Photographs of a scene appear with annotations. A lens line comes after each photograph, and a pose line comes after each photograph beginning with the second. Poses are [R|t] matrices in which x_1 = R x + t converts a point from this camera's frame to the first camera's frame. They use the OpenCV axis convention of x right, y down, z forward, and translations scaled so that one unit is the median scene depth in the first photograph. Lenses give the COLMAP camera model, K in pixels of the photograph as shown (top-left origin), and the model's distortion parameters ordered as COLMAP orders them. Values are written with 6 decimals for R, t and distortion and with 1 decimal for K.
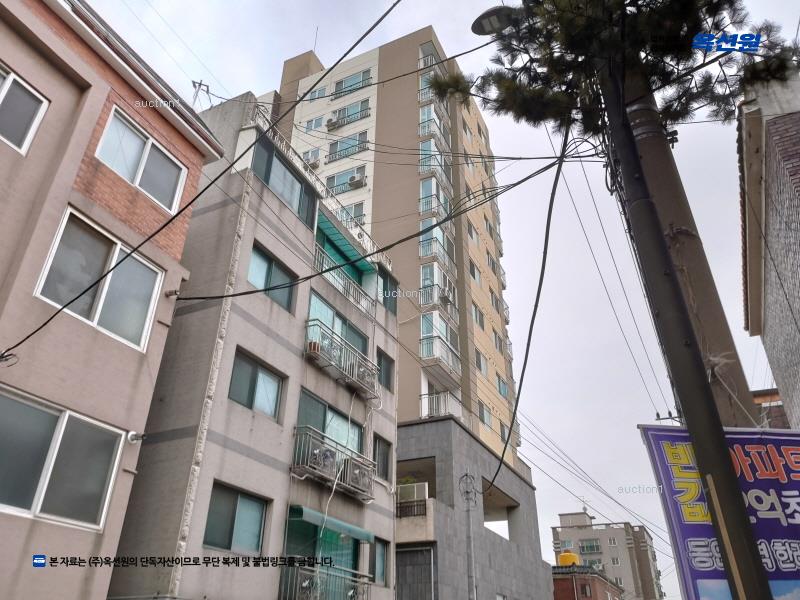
lens RADIAL K [[620.5, 0, 397.9], [0, 620.5, 295.7], [0, 0, 1]] dist [0.066917, -0.095448]
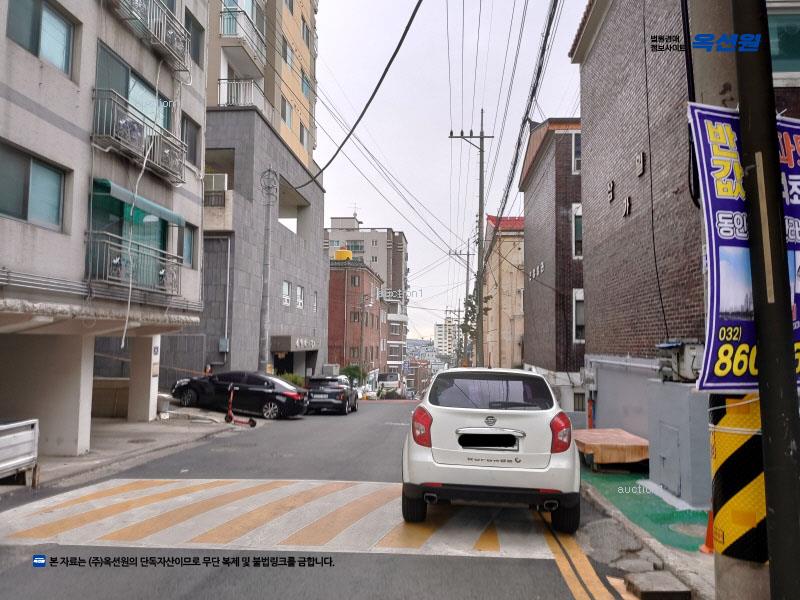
lens RADIAL K [[620.5, 0, 397.9], [0, 620.5, 295.7], [0, 0, 1]] dist [0.066917, -0.095448]
pose [[0.926197, 0.021858, 0.376406, -0.083730], [-0.186542, 0.894137, 0.407089, 0.035479], [-0.327660, -0.447261, 0.832224, 0.044398]]
